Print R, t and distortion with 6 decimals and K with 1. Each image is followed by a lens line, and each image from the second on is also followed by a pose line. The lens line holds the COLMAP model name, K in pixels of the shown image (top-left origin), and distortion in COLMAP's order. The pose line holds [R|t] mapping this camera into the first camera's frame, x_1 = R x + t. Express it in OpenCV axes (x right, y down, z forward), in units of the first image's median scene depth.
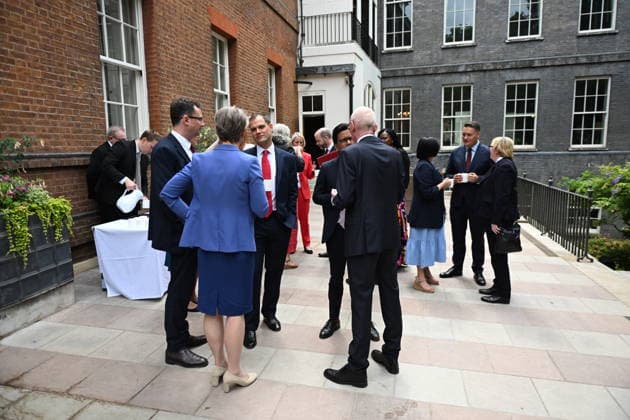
lens RADIAL K [[423.5, 0, 315.0], [0, 423.5, 210.0], [0, 0, 1]] dist [-0.002148, -0.000616]
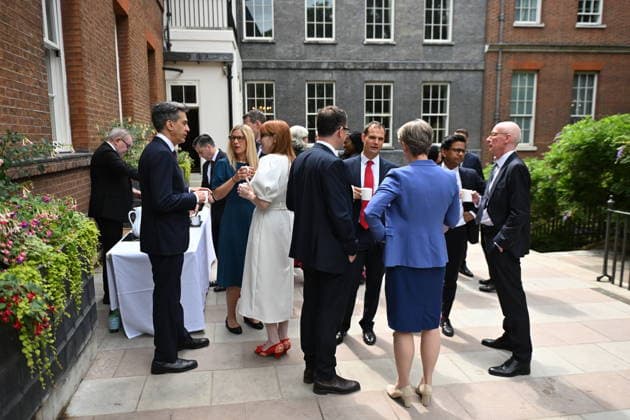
lens RADIAL K [[464.6, 0, 315.0], [0, 464.6, 210.0], [0, 0, 1]] dist [0.008983, 0.000811]
pose [[0.915952, -0.048219, 0.398379, -0.134543], [0.048038, 0.998791, 0.010442, -0.008635], [-0.398401, 0.009573, 0.917161, 0.011107]]
